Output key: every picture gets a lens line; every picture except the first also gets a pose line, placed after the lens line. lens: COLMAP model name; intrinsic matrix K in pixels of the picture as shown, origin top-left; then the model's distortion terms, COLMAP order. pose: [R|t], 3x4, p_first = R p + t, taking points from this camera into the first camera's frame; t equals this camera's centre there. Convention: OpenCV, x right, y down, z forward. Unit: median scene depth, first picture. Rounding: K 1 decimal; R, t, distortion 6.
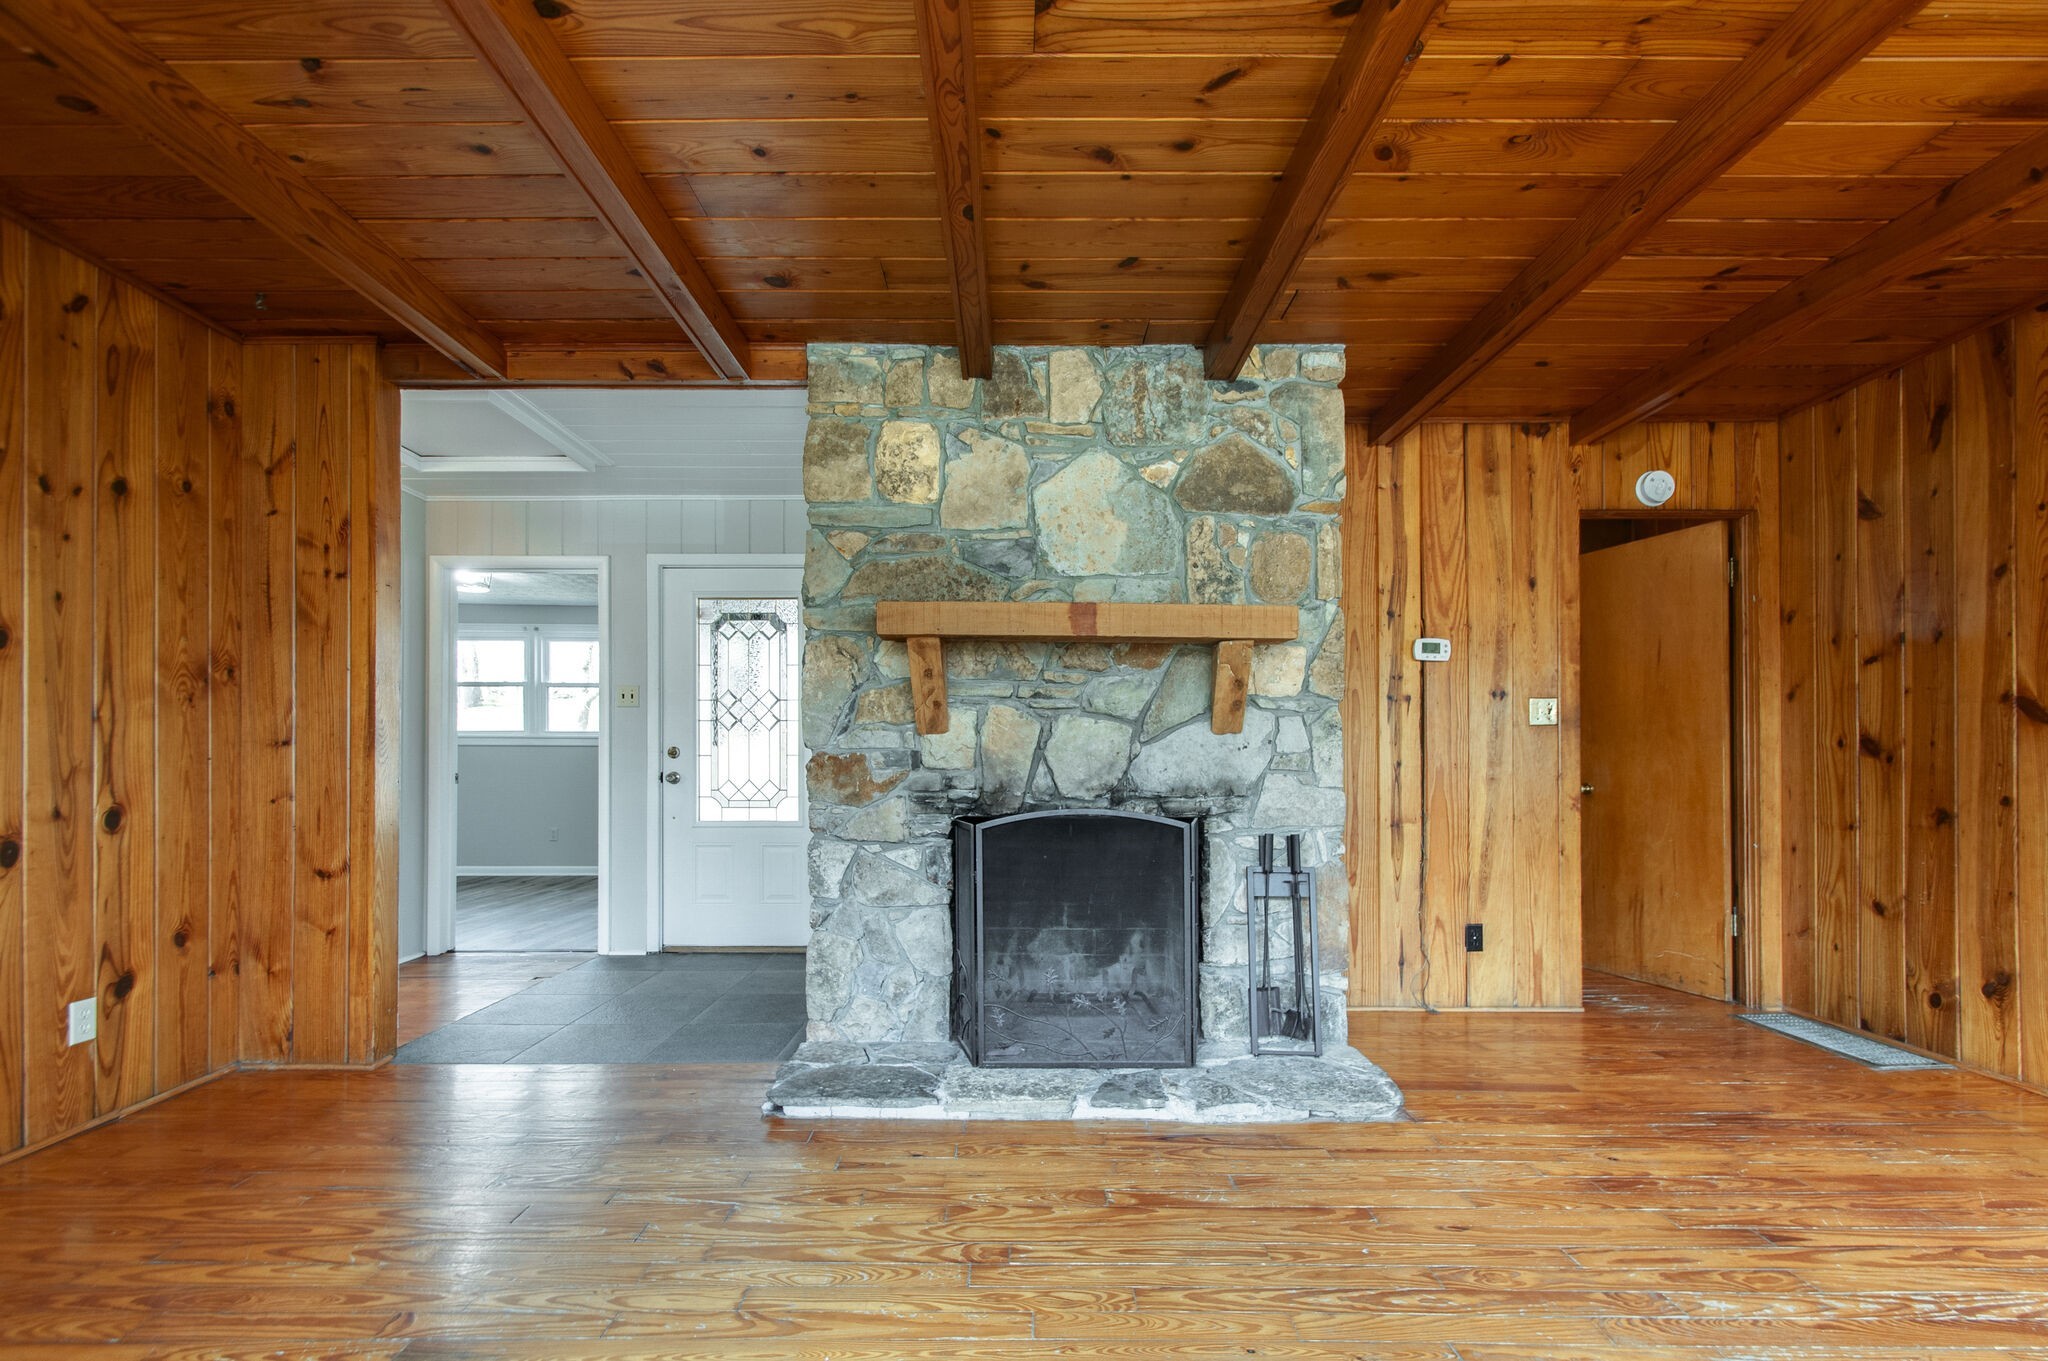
lens RADIAL K [[954.5, 0, 1033.6], [0, 954.5, 762.7], [0, 0, 1]] dist [0.009966, -0.006528]
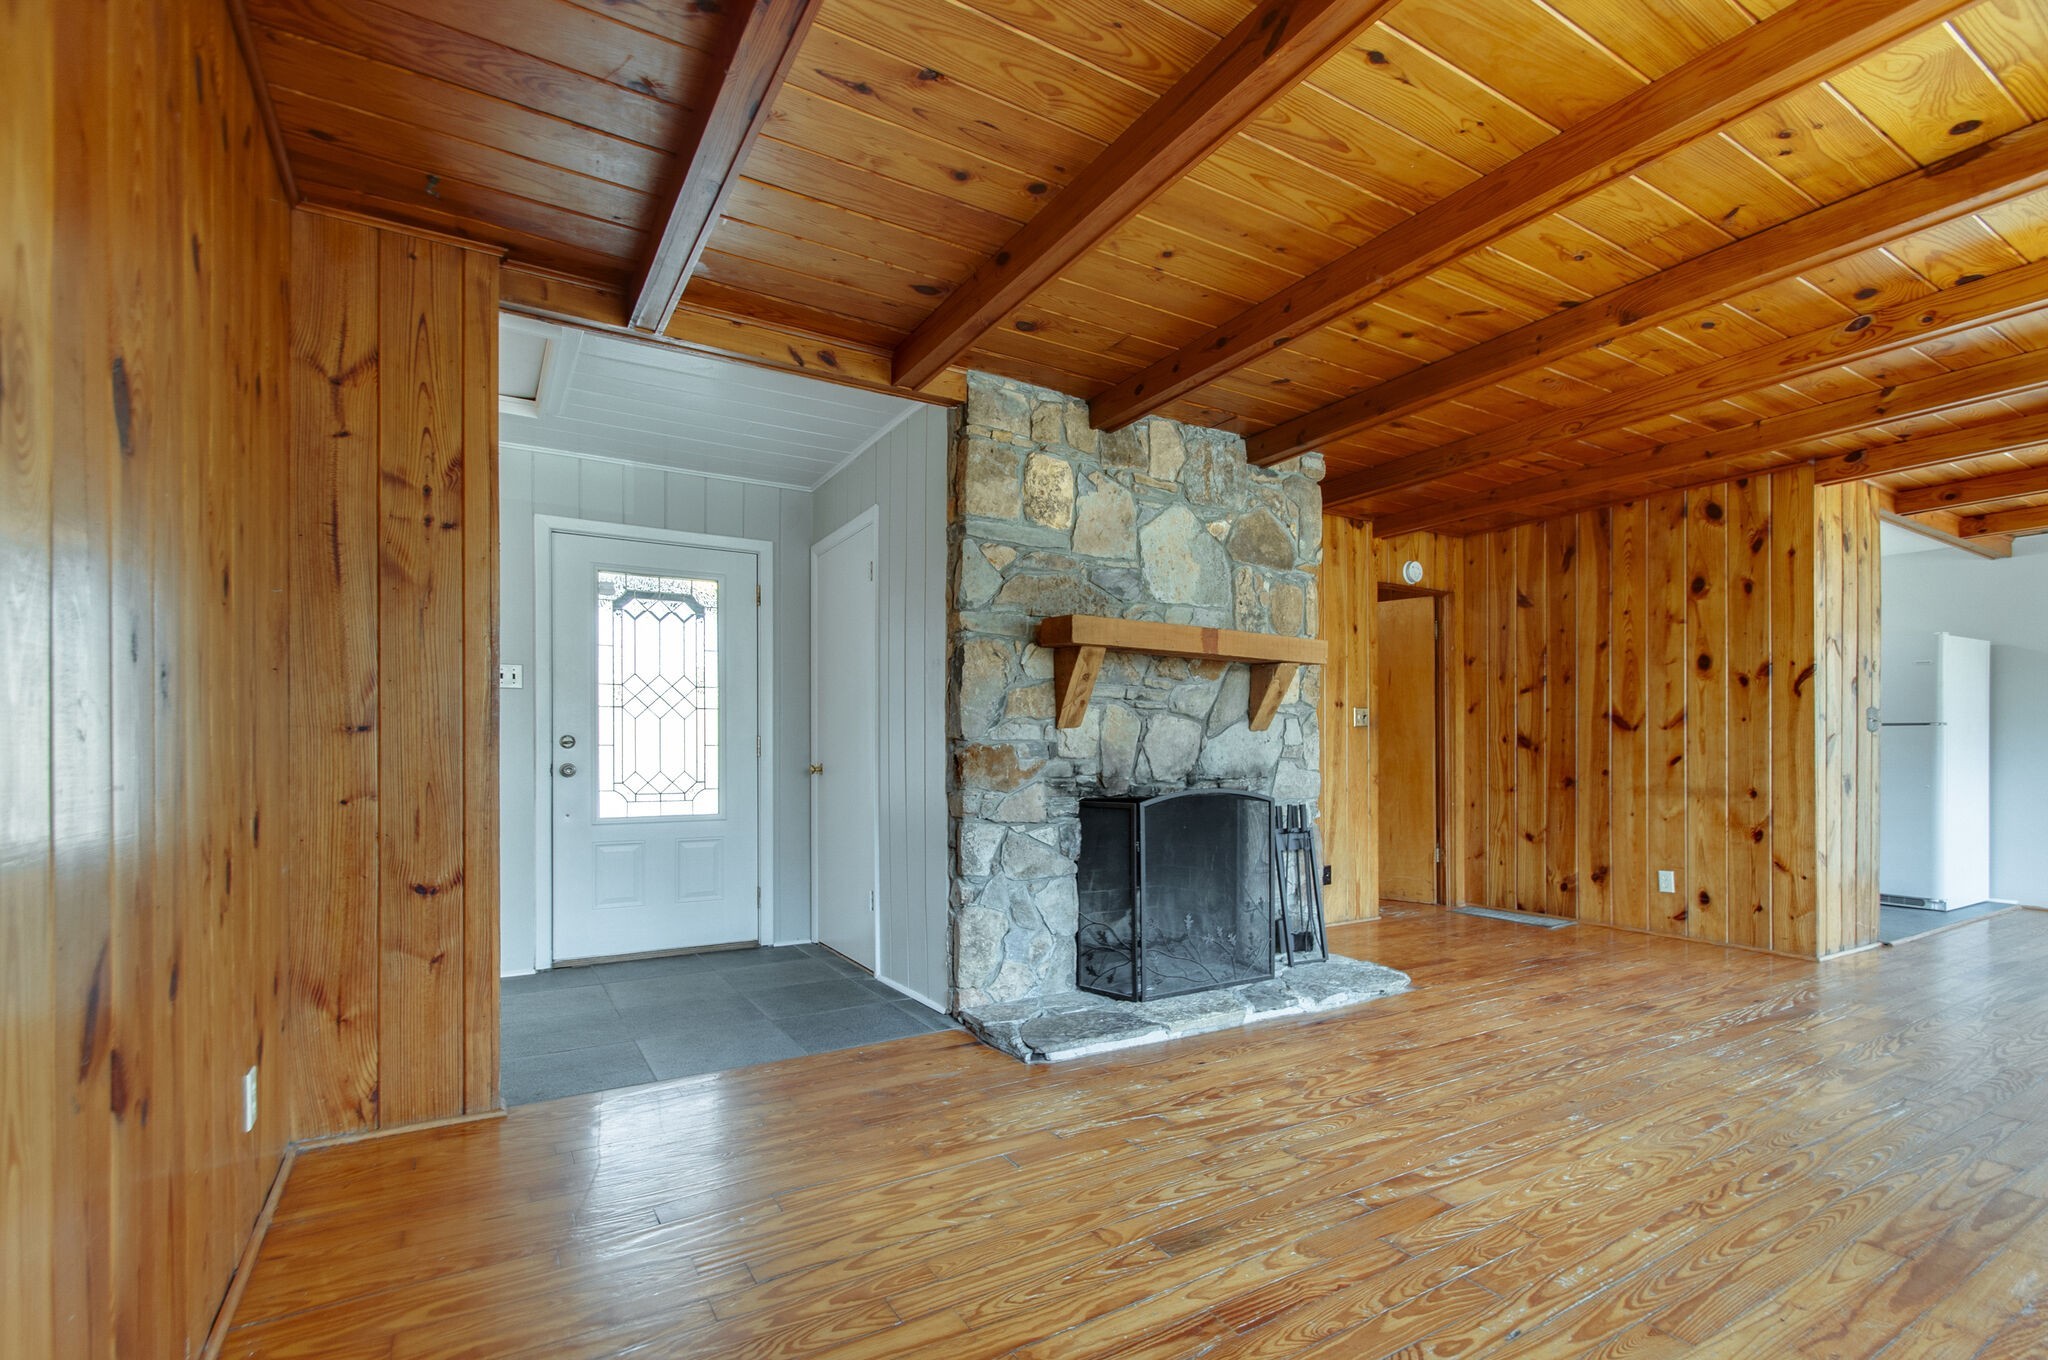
lens RADIAL K [[899.7, 0, 1109.8], [0, 899.7, 756.6], [0, 0, 1]] dist [0.005370, -0.000497]
pose [[0.850257, -0.003634, 0.526356, -0.638150], [0.001037, 0.999986, 0.005228, -0.000852], [-0.526367, -0.003899, 0.850248, 0.038808]]
